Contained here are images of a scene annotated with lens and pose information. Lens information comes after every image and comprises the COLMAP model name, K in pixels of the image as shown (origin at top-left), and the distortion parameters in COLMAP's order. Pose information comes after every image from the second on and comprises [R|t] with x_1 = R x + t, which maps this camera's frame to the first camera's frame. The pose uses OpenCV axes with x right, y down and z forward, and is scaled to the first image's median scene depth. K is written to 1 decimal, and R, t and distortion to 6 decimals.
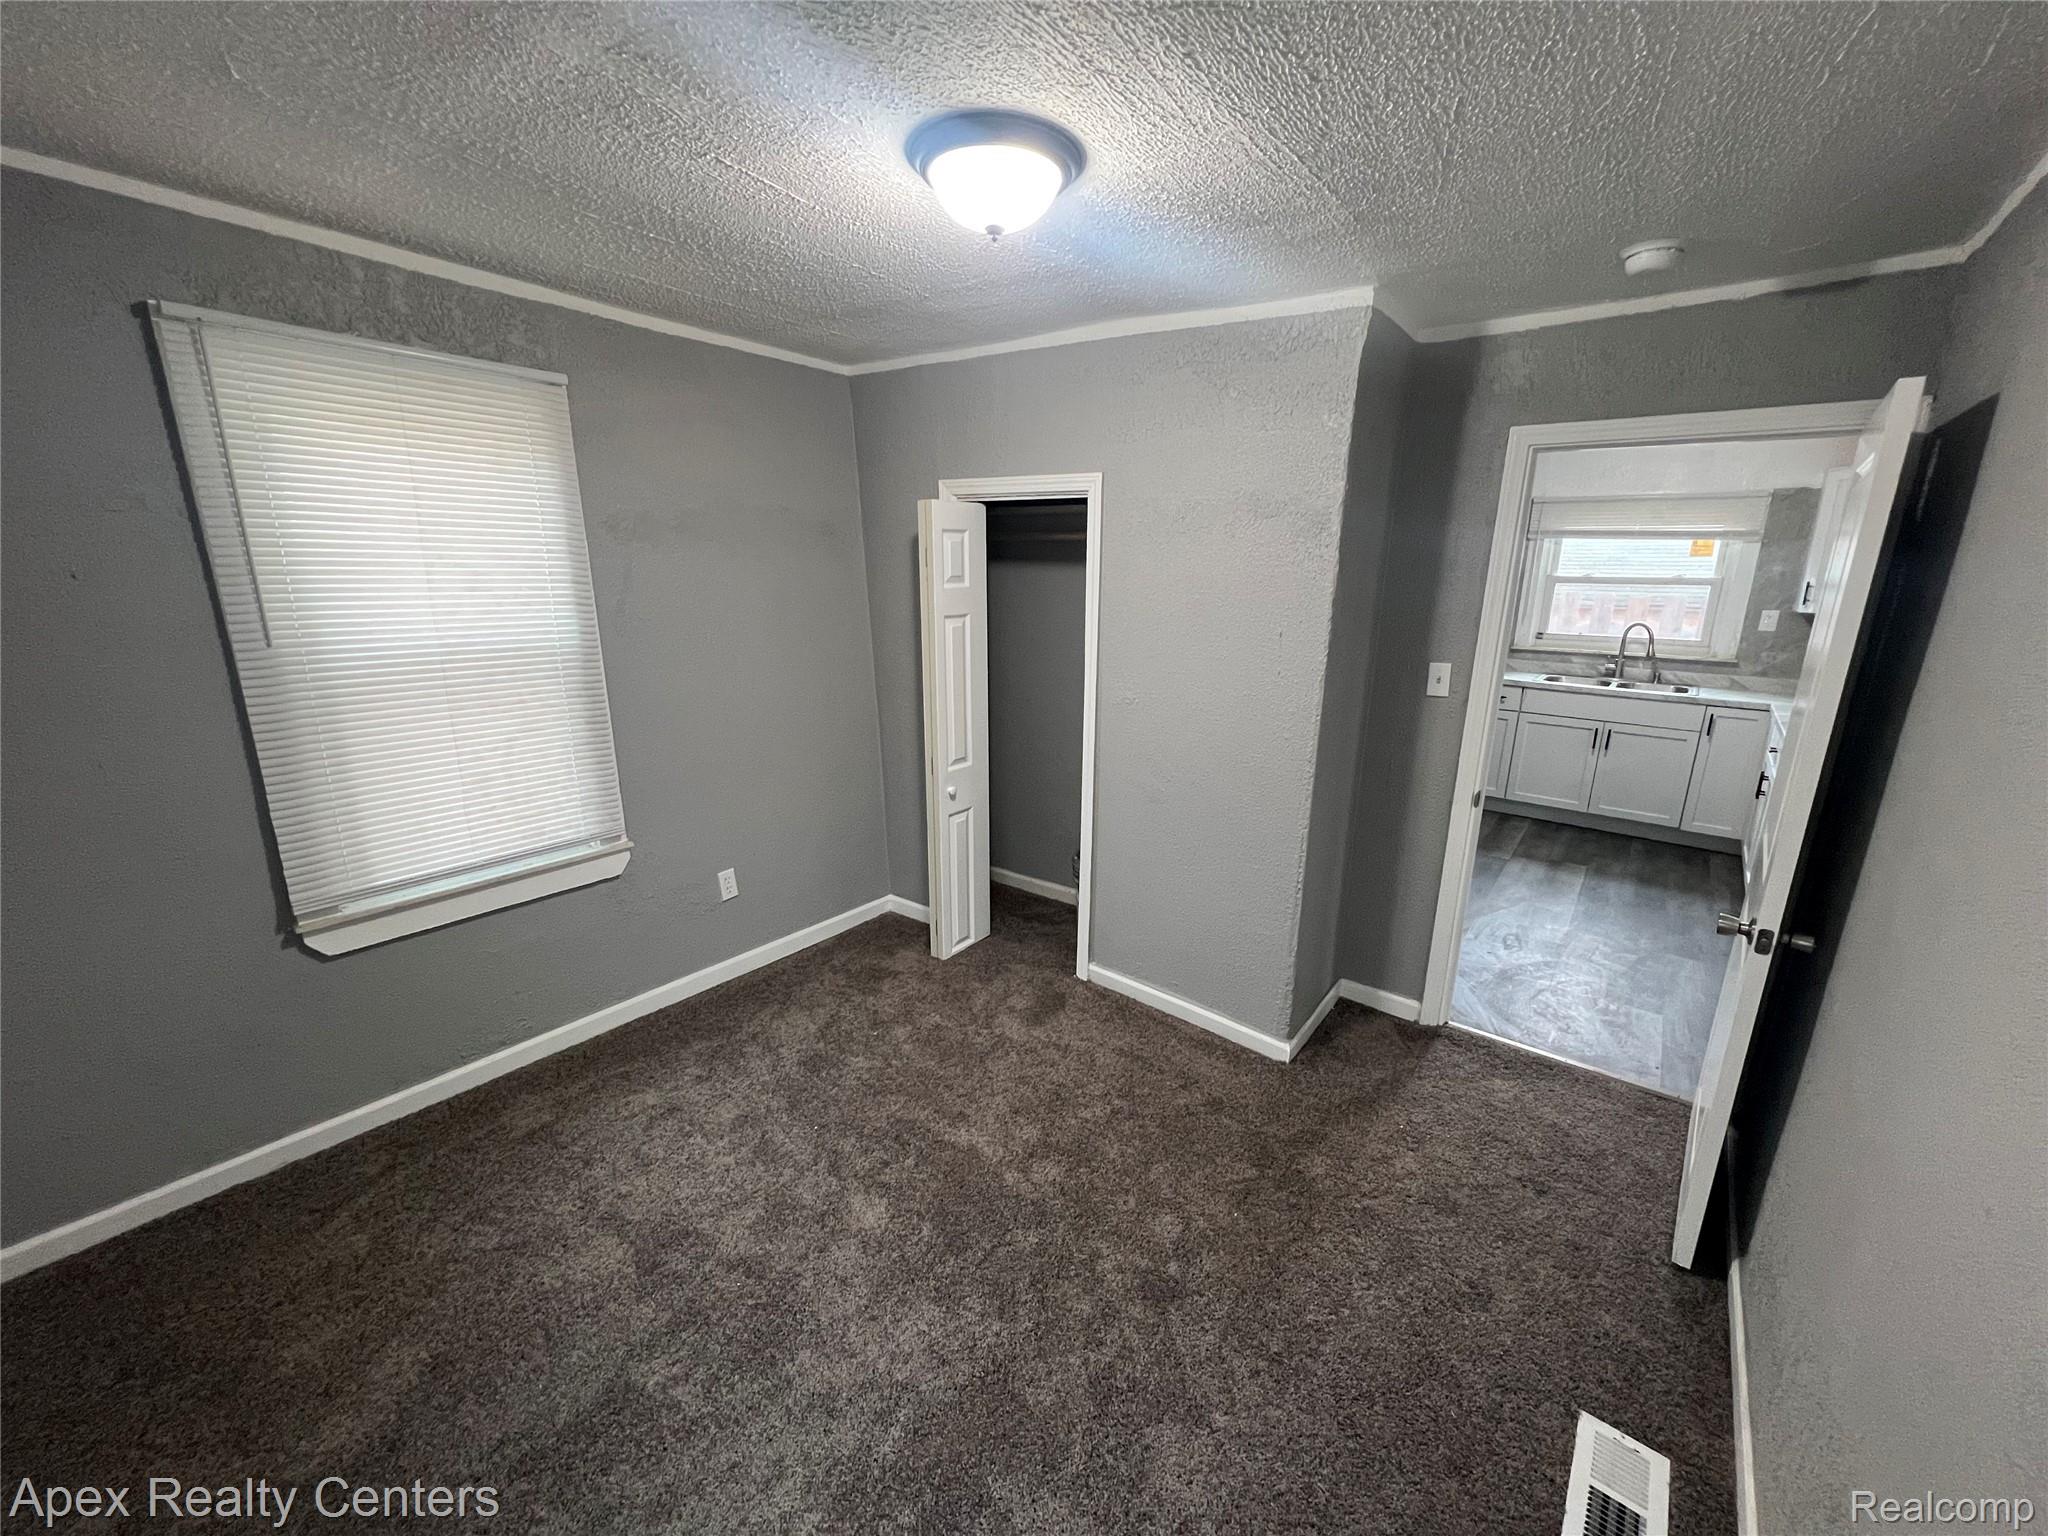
lens RADIAL K [[813.5, 0, 1025.5], [0, 813.5, 770.1], [0, 0, 1]] dist [0.002614, -0.000079]
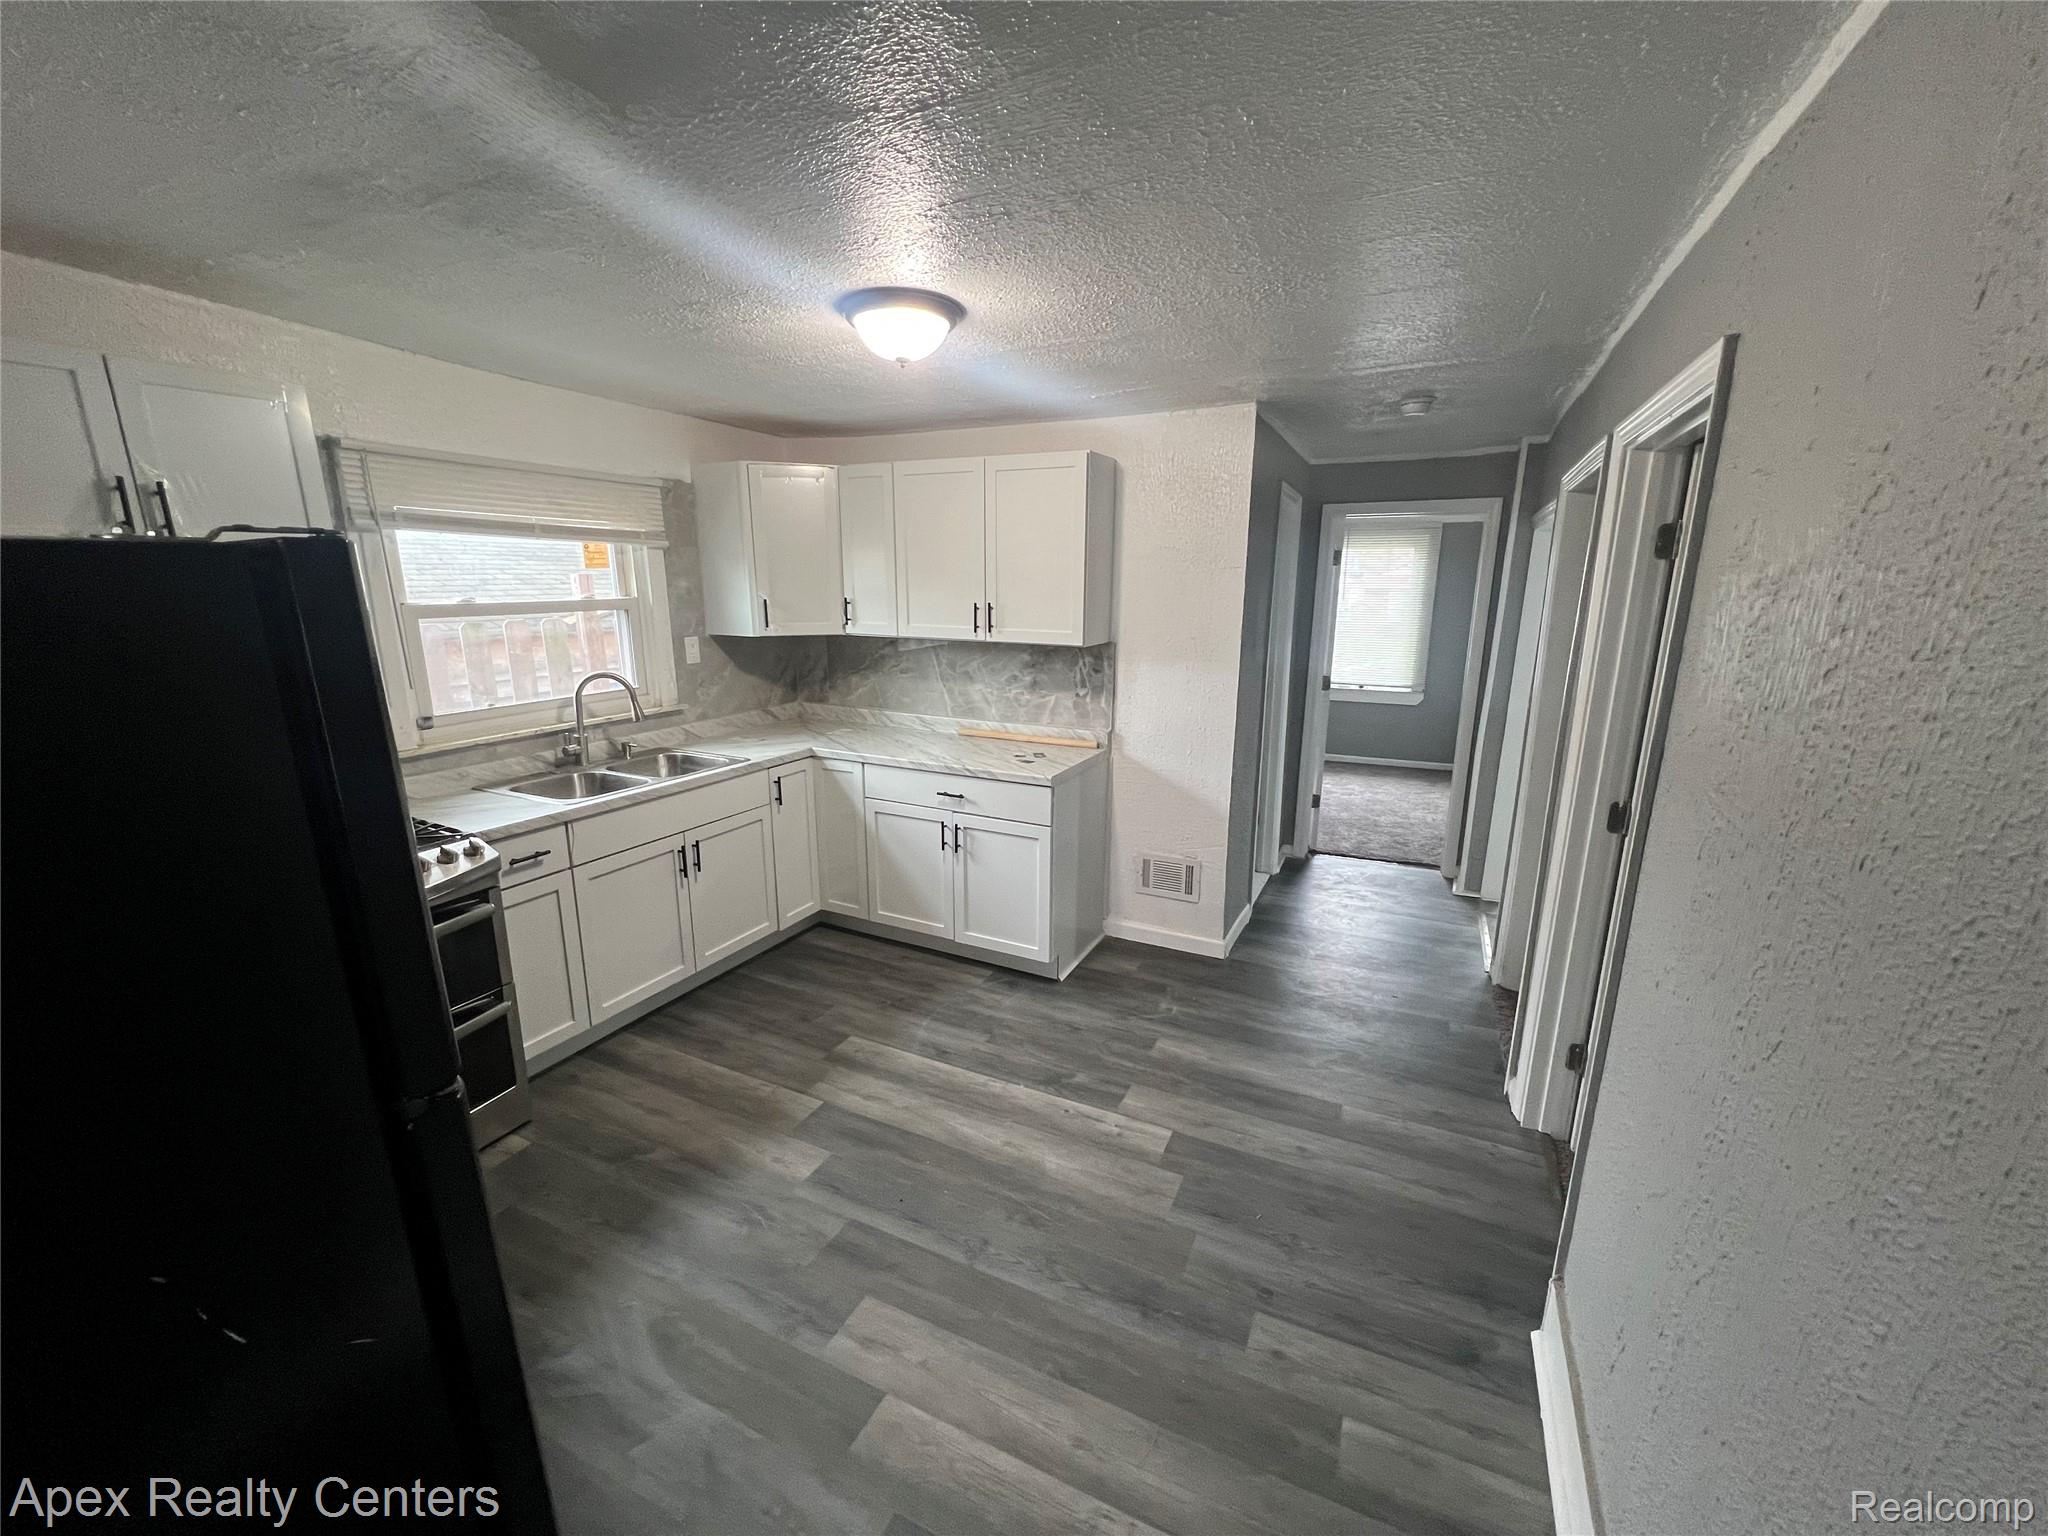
lens RADIAL K [[813.5, 0, 1019.9], [0, 813.5, 773.7], [0, 0, 1]] dist [0.002614, -0.000079]
pose [[-0.202294, -0.232717, 0.951273, 0.084853], [0.251873, 0.926317, 0.280175, -0.218431], [-0.946381, 0.296277, -0.128773, 0.860775]]
